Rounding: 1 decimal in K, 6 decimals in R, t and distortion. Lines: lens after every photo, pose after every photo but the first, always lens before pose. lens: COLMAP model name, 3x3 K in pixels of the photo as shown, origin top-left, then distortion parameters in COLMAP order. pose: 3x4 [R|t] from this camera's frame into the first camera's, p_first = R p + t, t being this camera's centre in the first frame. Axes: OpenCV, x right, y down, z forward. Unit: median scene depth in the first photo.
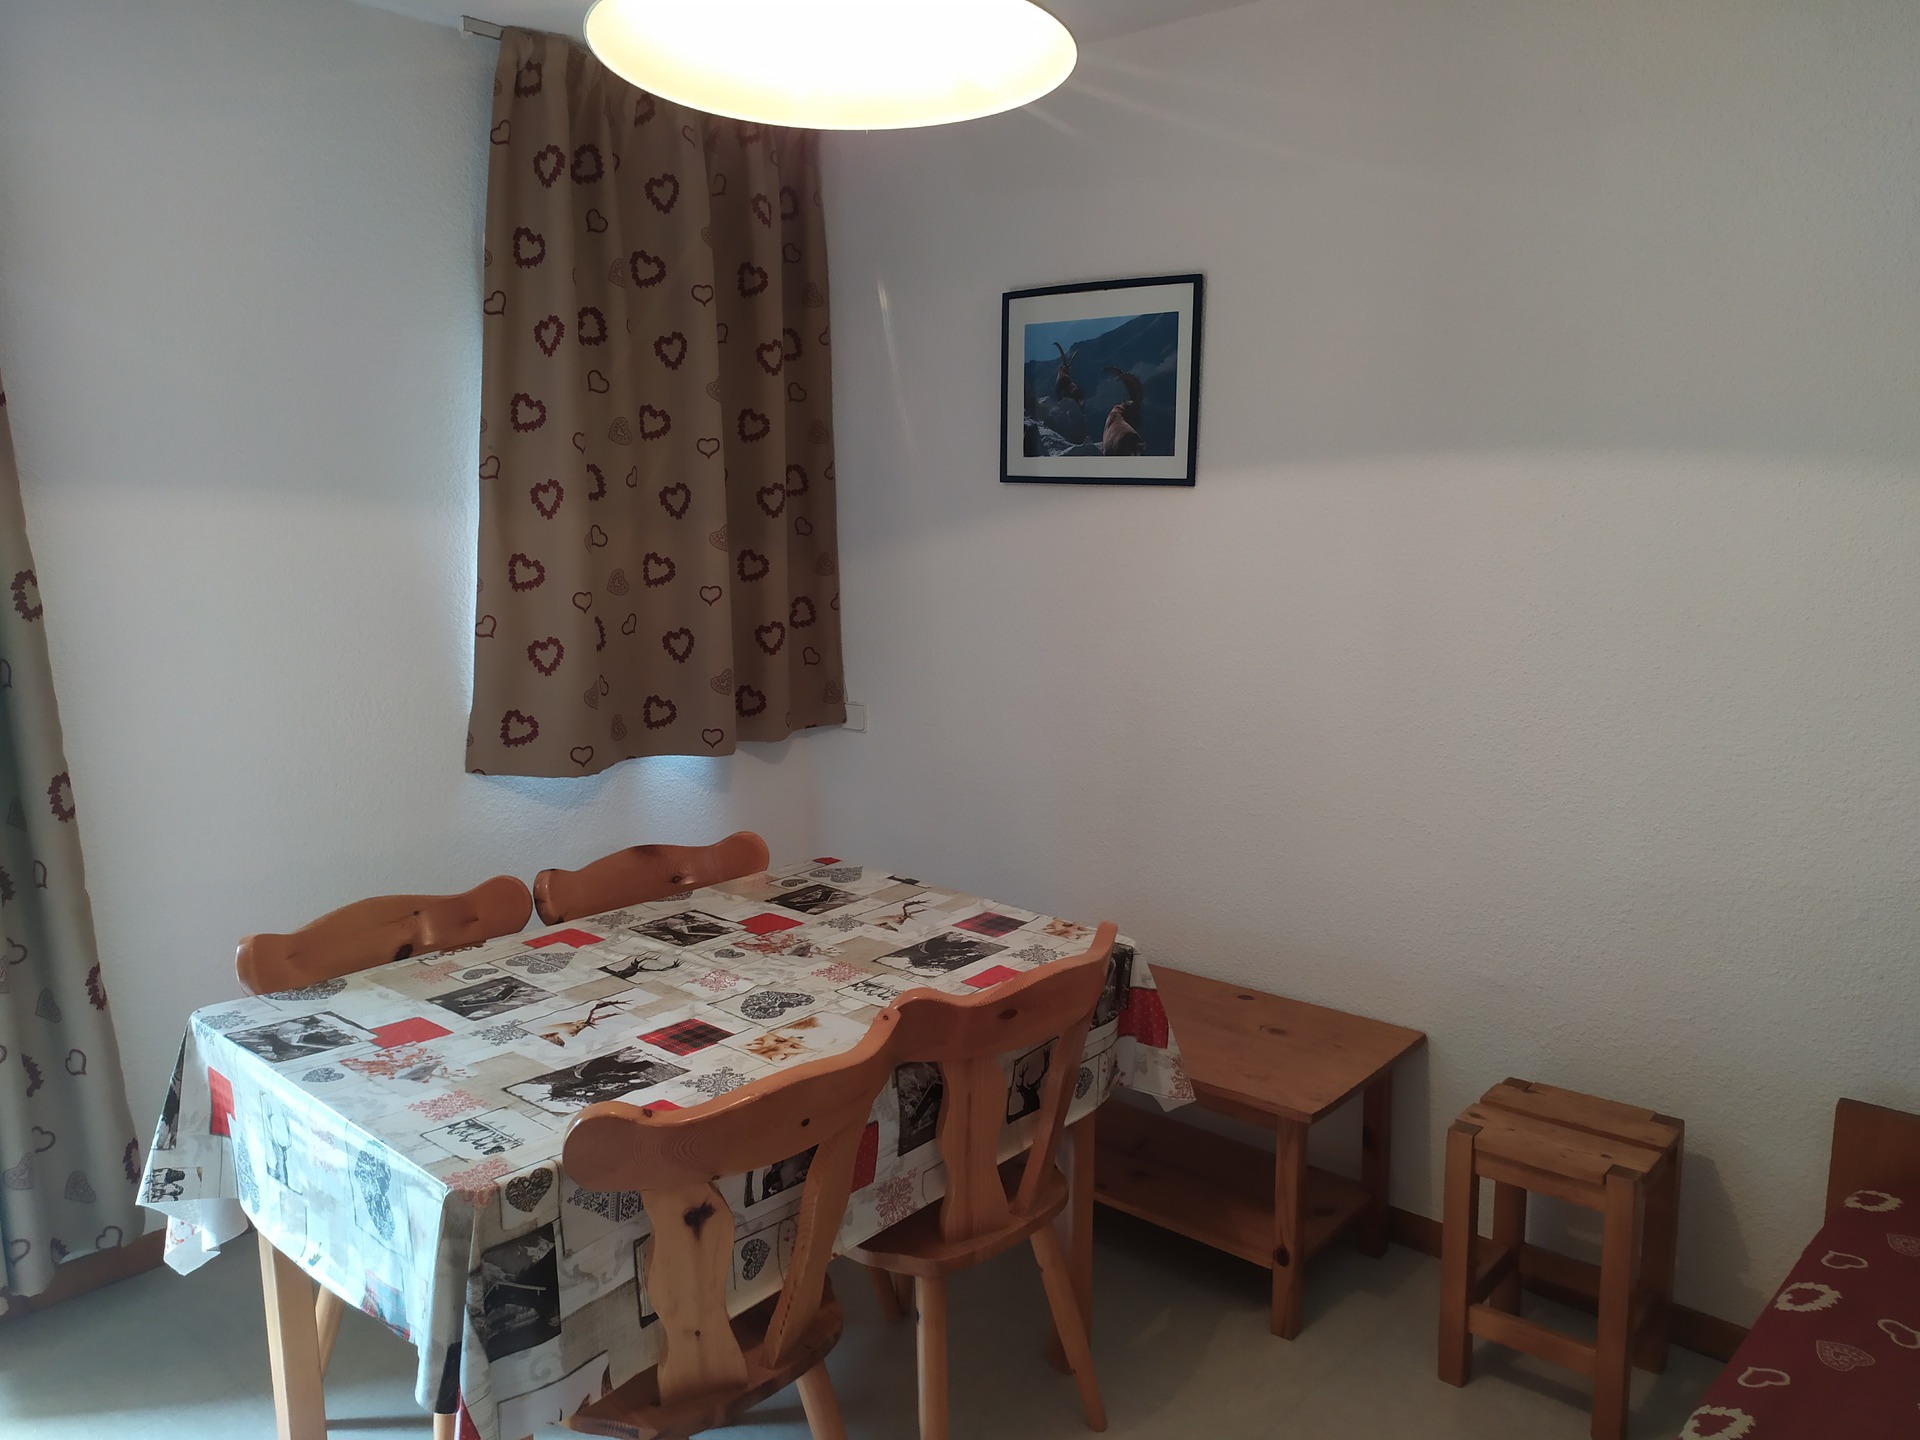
lens RADIAL K [[1430.2, 0, 960.0], [0, 1430.2, 720.0], [0, 0, 1]] dist [0.043709, -0.008930]
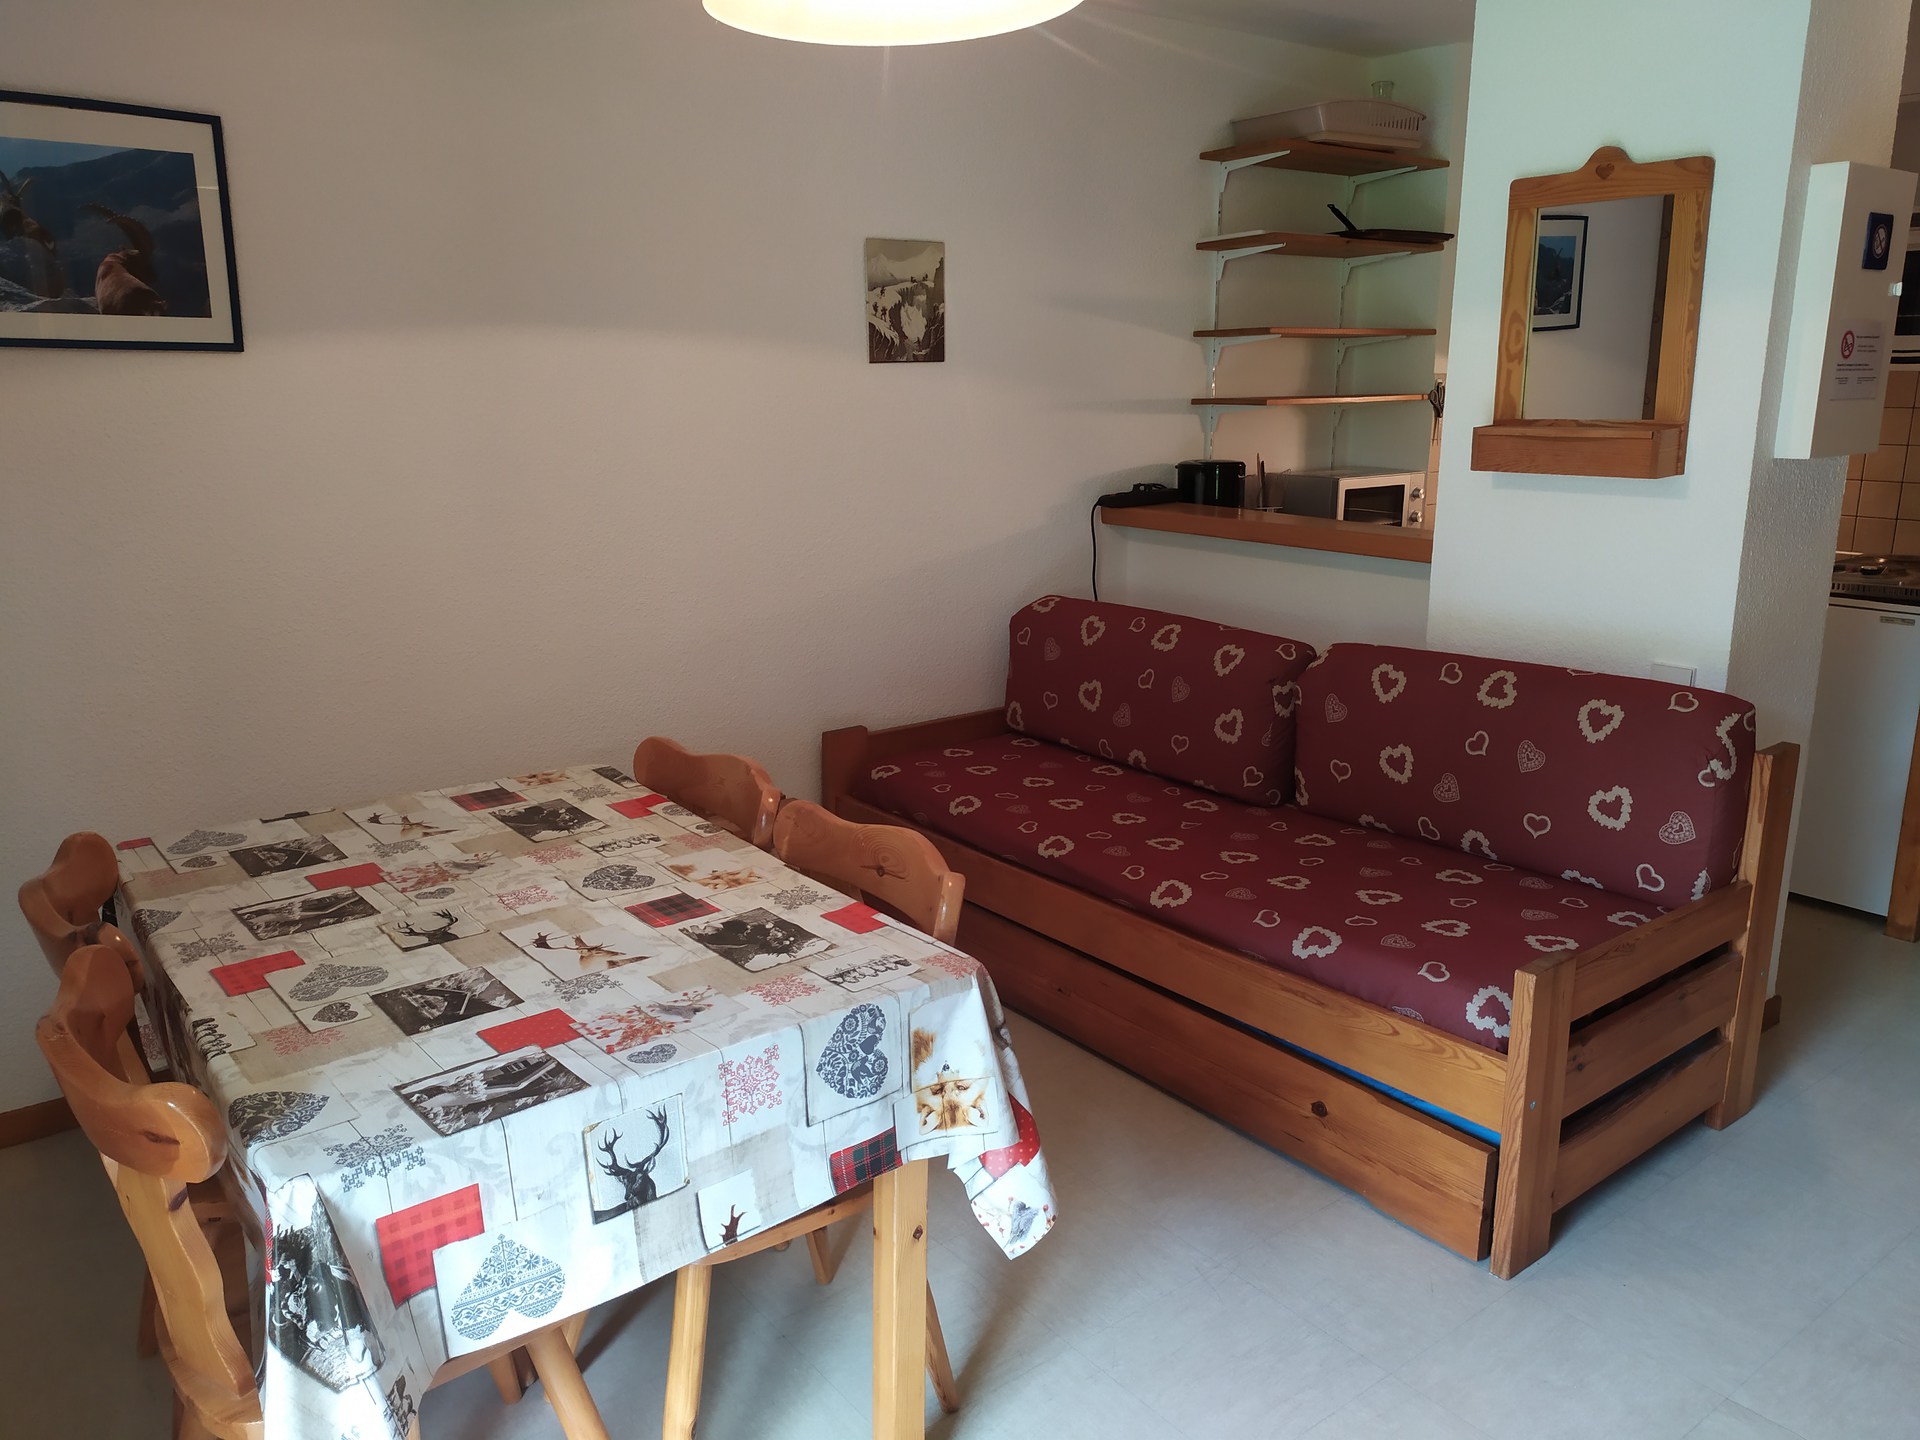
lens RADIAL K [[1430.2, 0, 960.0], [0, 1430.2, 720.0], [0, 0, 1]] dist [0.043709, -0.008930]
pose [[0.196510, -0.247589, 0.948727, -0.910828], [0.159410, 0.962788, 0.218240, -0.082863], [-0.967457, 0.108350, 0.228666, 0.467252]]
